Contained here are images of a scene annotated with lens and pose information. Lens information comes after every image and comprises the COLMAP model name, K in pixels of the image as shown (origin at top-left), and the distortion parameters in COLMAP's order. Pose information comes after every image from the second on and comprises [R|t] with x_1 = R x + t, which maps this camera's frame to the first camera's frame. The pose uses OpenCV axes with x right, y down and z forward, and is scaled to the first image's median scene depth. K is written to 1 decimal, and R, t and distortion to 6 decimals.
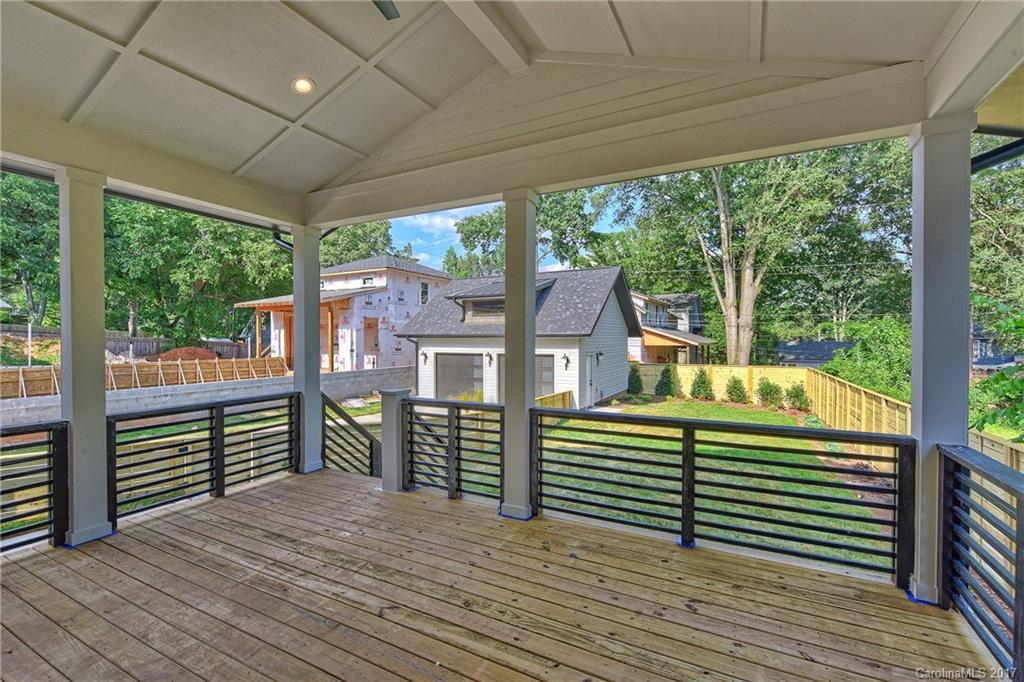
lens RADIAL K [[450.5, 0, 506.3], [0, 450.5, 342.0], [0, 0, 1]] dist [-0.014687, 0.000009]
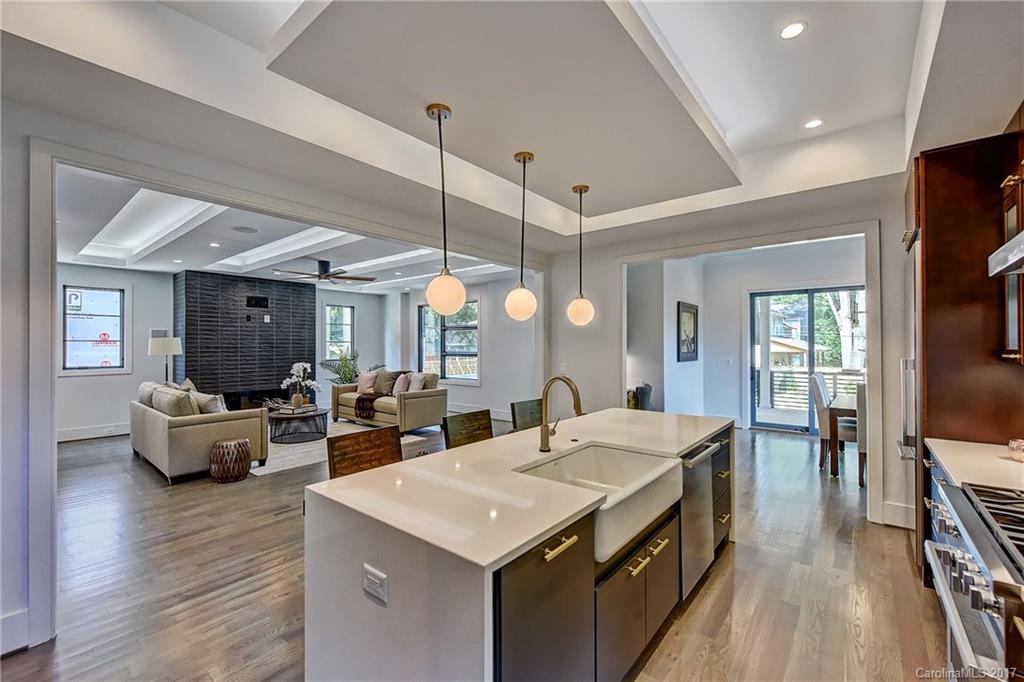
lens RADIAL K [[424.9, 0, 514.8], [0, 424.9, 340.6], [0, 0, 1]] dist [-0.000980, -0.000069]
pose [[0.980772, 0.006667, -0.195045, -0.111167], [-0.009286, 0.999879, -0.012520, -0.000074], [0.194938, 0.014090, 0.980714, -0.217951]]
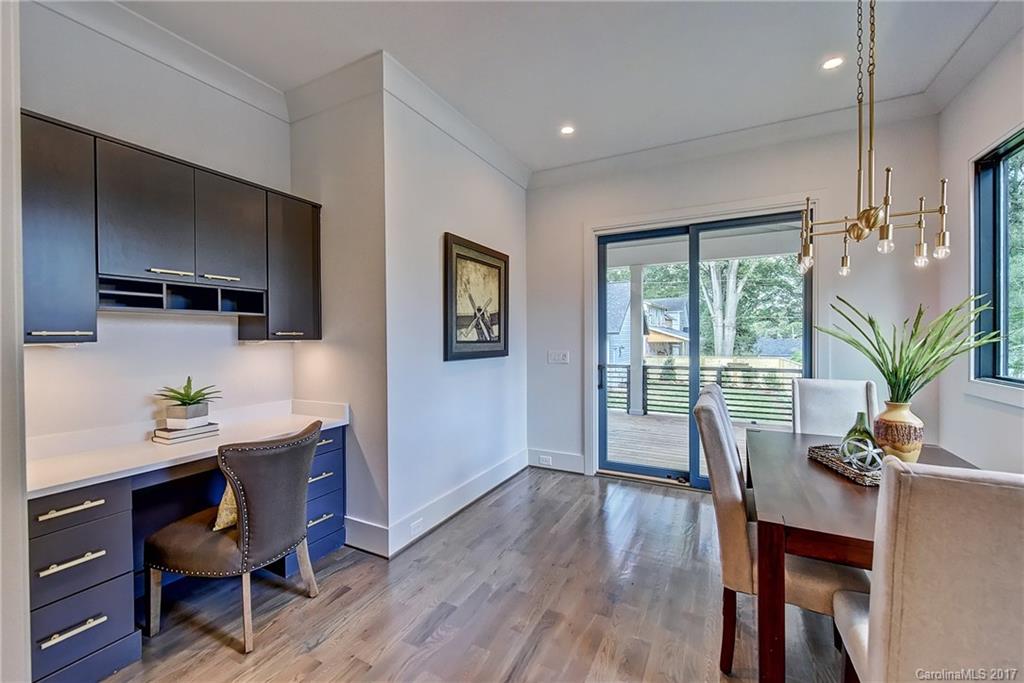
lens RADIAL K [[410.3, 0, 516.4], [0, 410.3, 343.1], [0, 0, 1]] dist [-0.001332, -0.000120]
pose [[0.999878, -0.000045, 0.015589, -0.064382], [-0.000095, 0.999959, 0.009033, 0.001656], [-0.015588, -0.009034, 0.999838, -0.108262]]
